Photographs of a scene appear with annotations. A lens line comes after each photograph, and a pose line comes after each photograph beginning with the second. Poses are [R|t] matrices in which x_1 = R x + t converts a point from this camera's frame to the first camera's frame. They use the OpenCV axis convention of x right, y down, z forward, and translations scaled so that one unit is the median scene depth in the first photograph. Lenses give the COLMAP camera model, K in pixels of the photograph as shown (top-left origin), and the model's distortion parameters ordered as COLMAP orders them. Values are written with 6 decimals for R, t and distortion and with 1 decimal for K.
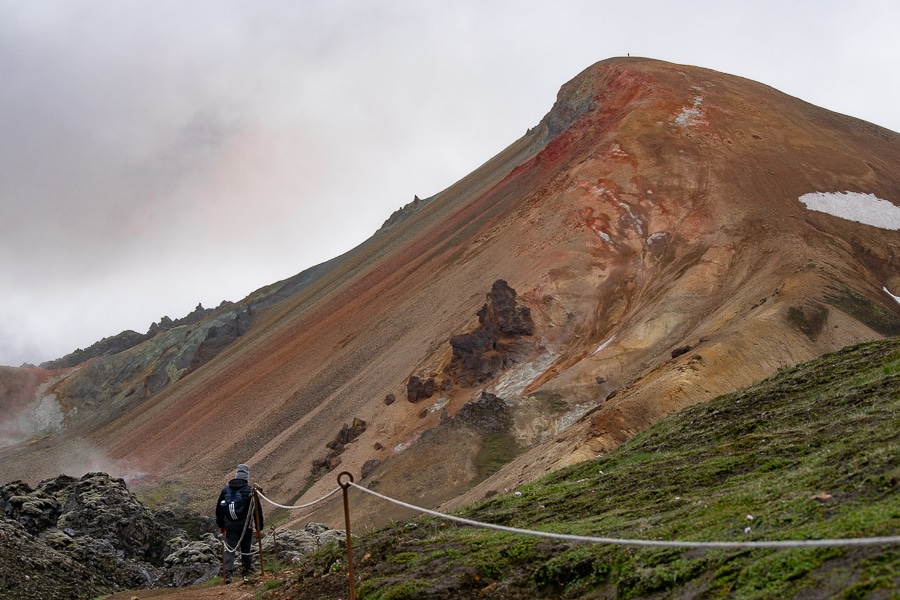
lens RADIAL K [[2188.9, 0, 449.5], [0, 2188.9, 300.2], [0, 0, 1]] dist [-0.407540, 0.000000]
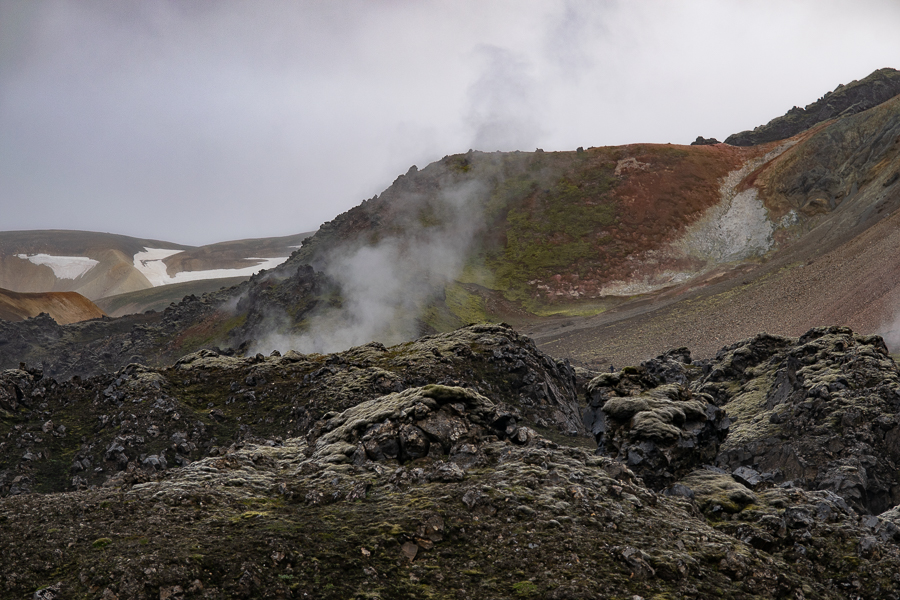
lens RADIAL K [[3695.7, 0, 450.1], [0, 3695.7, 299.3], [0, 0, 1]] dist [0.577025, 0.000000]
pose [[0.964234, -0.035872, -0.262612, -0.016467], [0.055262, 0.996233, 0.066822, 0.008584], [0.259226, -0.078944, 0.962585, 0.119415]]
